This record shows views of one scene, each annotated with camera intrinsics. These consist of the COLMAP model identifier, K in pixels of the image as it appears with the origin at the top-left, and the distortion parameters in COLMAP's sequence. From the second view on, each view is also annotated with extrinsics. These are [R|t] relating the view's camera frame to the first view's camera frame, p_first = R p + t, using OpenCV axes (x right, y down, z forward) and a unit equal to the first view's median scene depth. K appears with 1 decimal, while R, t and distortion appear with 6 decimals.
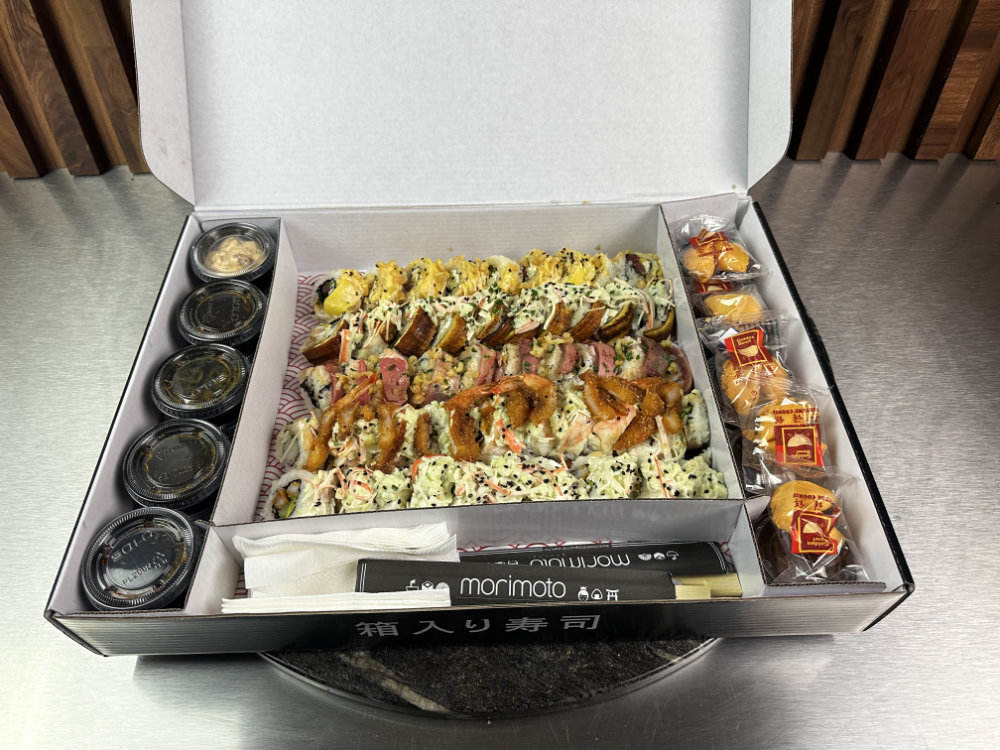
lens RADIAL K [[746.2, 0, 497.1], [0, 746.2, 372.1], [0, 0, 1]] dist [-0.024414, -0.006876]
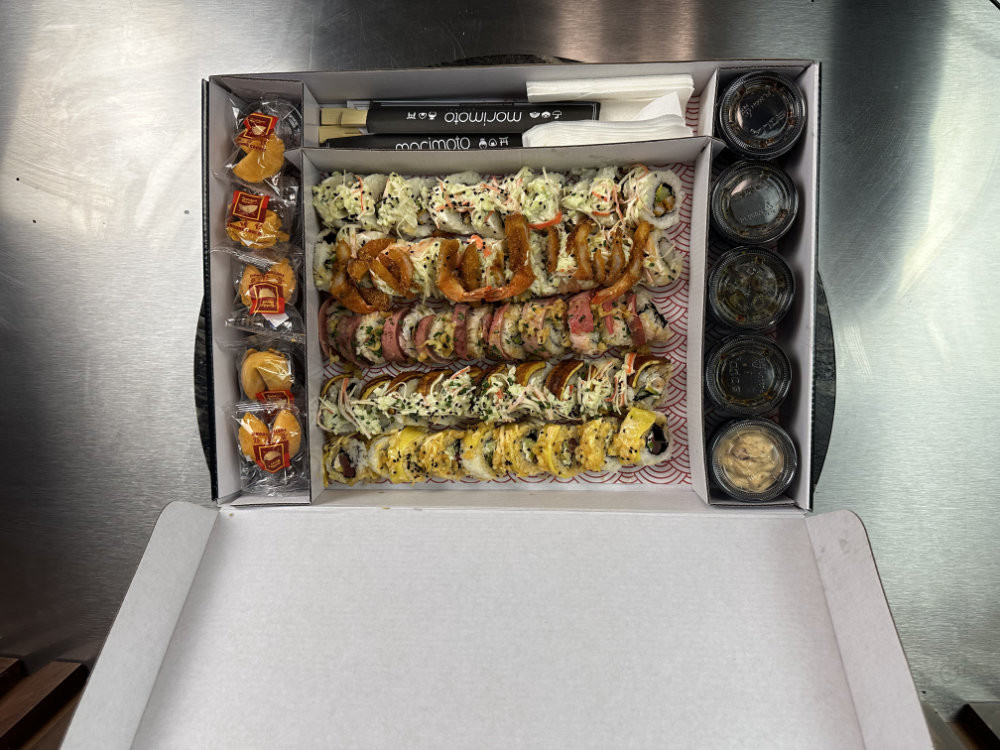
lens RADIAL K [[746.2, 0, 497.1], [0, 746.2, 372.1], [0, 0, 1]] dist [-0.024414, -0.006876]
pose [[-0.995889, -0.034522, 0.083743, -0.102984], [0.077459, -0.803843, 0.589776, -0.678126], [0.046956, 0.593838, 0.803213, 0.142040]]
